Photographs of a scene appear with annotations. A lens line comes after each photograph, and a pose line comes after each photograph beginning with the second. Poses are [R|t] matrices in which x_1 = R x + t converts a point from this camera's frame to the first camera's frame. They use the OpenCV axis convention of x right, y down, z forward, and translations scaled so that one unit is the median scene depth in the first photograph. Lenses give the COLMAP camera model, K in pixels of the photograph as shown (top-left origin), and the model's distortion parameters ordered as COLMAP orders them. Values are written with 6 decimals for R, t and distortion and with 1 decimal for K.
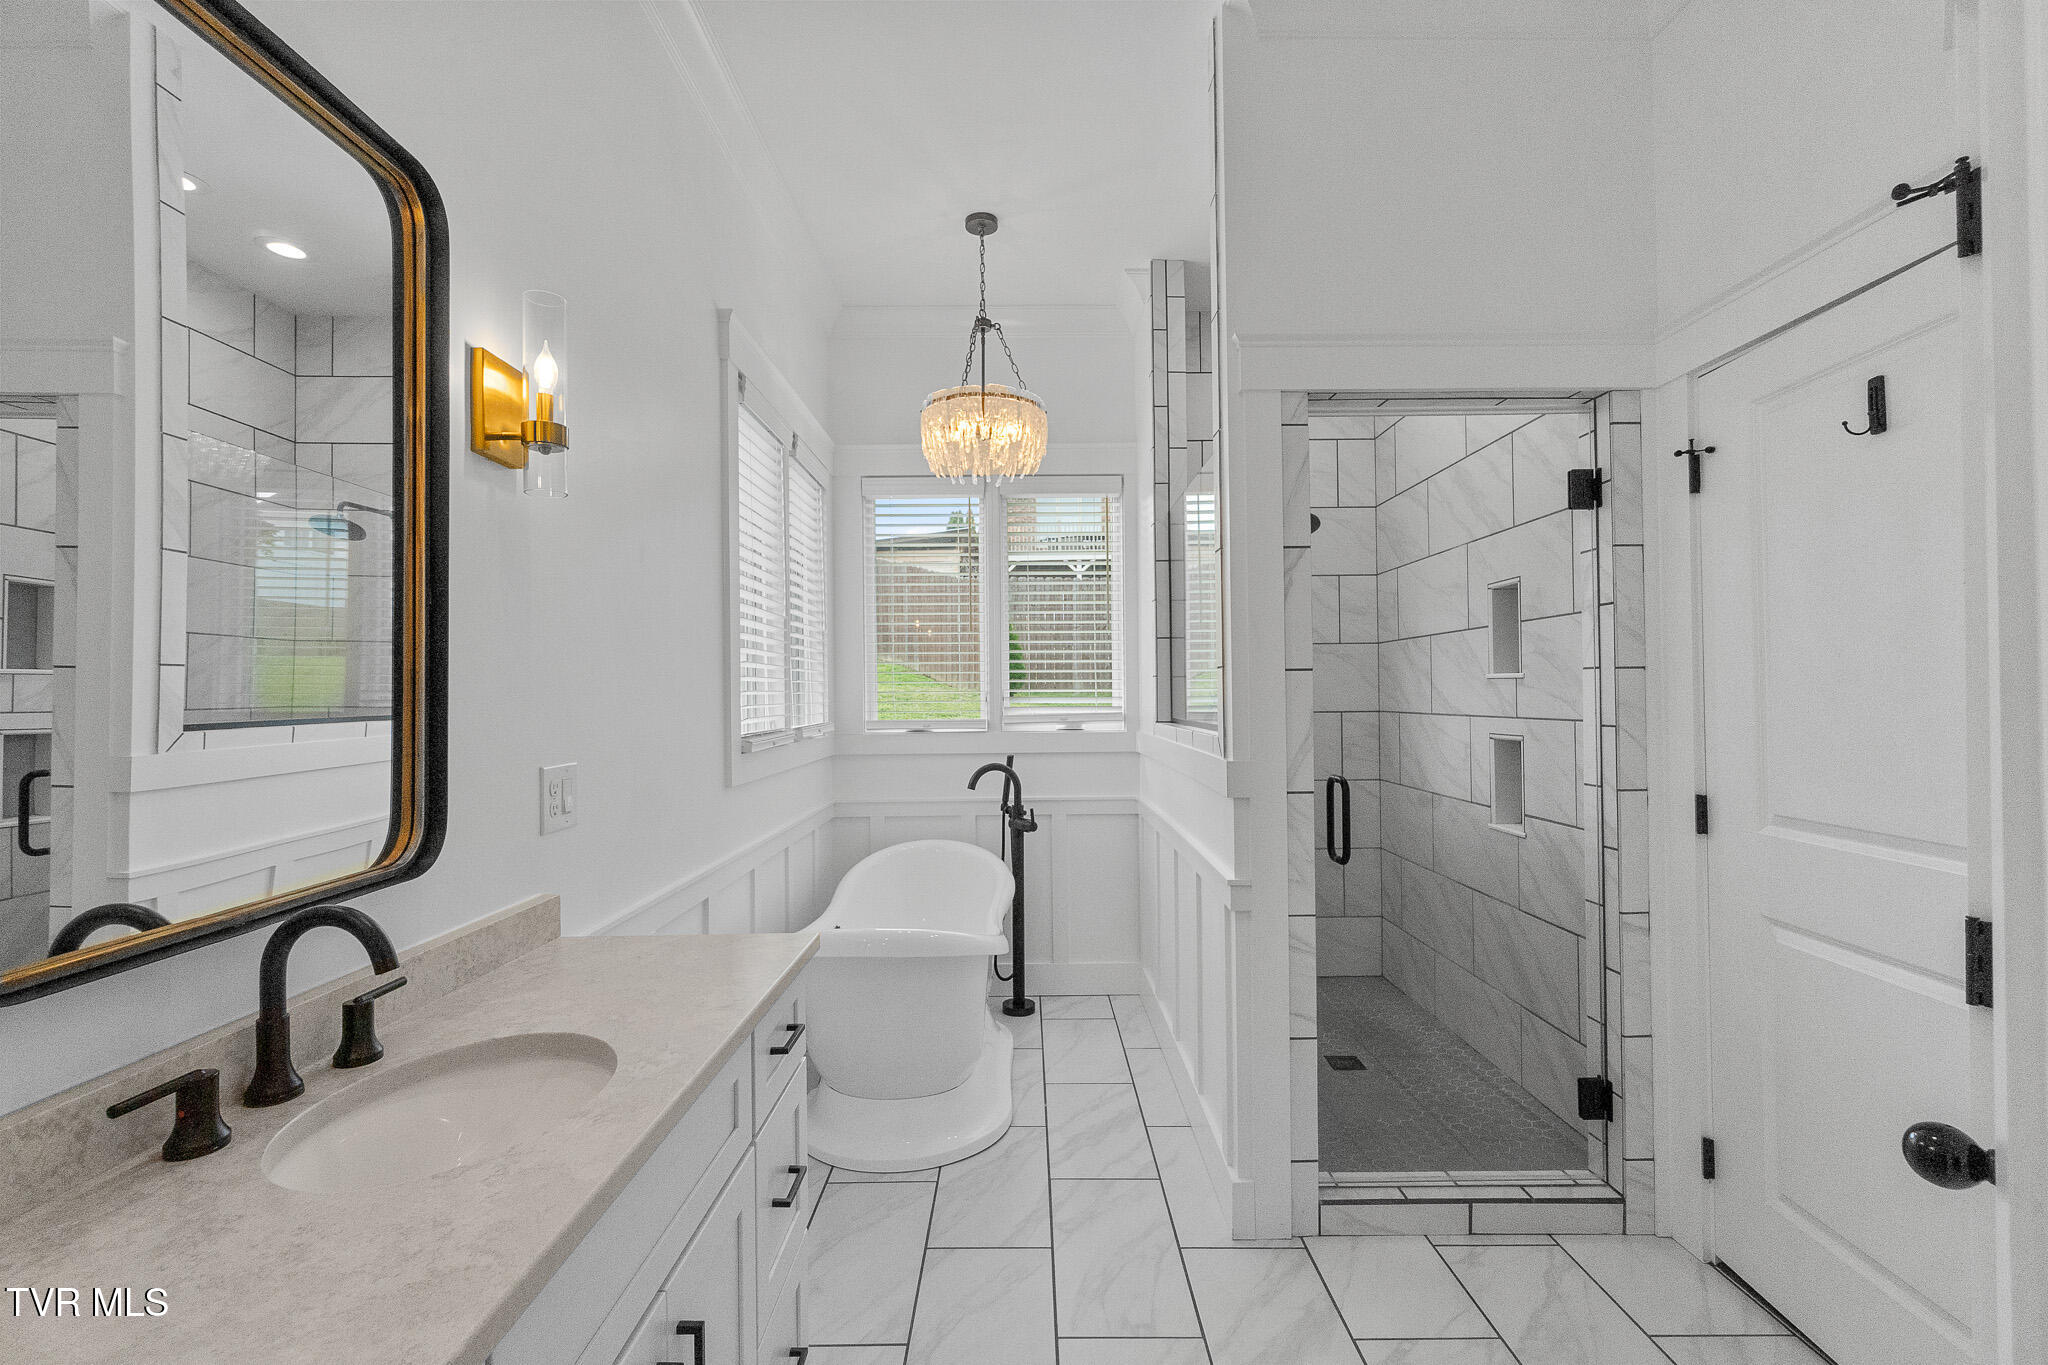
lens RADIAL K [[902.8, 0, 1026.3], [0, 902.8, 683.4], [0, 0, 1]] dist [0.001169, -0.000027]
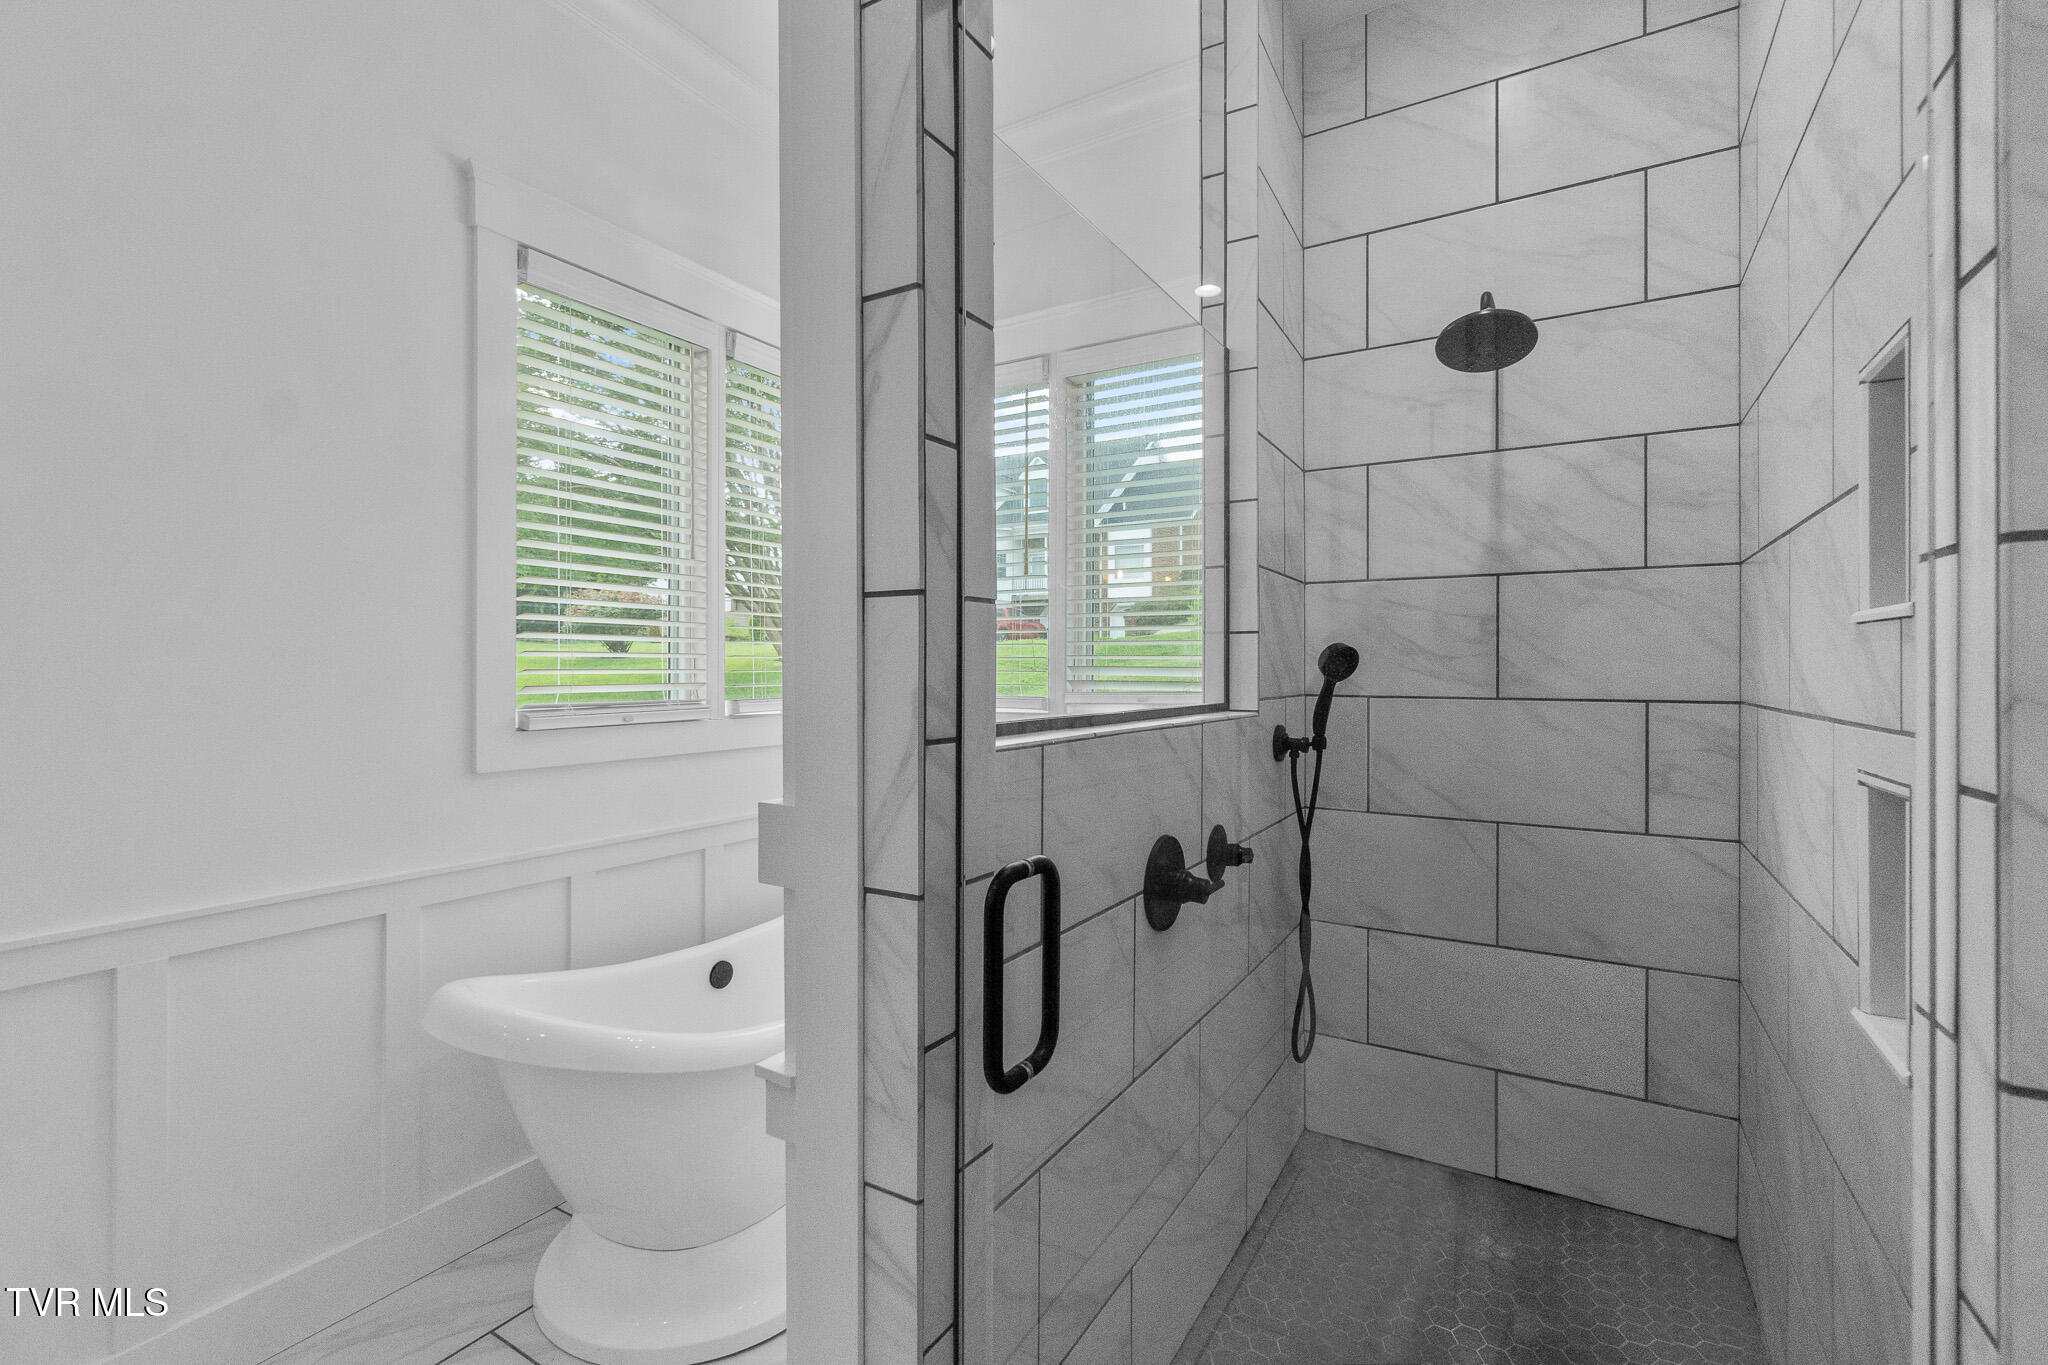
lens RADIAL K [[902.8, 0, 1023.9], [0, 902.8, 674.2], [0, 0, 1]] dist [0.001169, -0.000027]
pose [[0.854827, 0.009491, -0.518826, 0.393533], [-0.000444, 0.999846, 0.017558, 0.008962], [0.518912, -0.014779, 0.854700, 0.477151]]
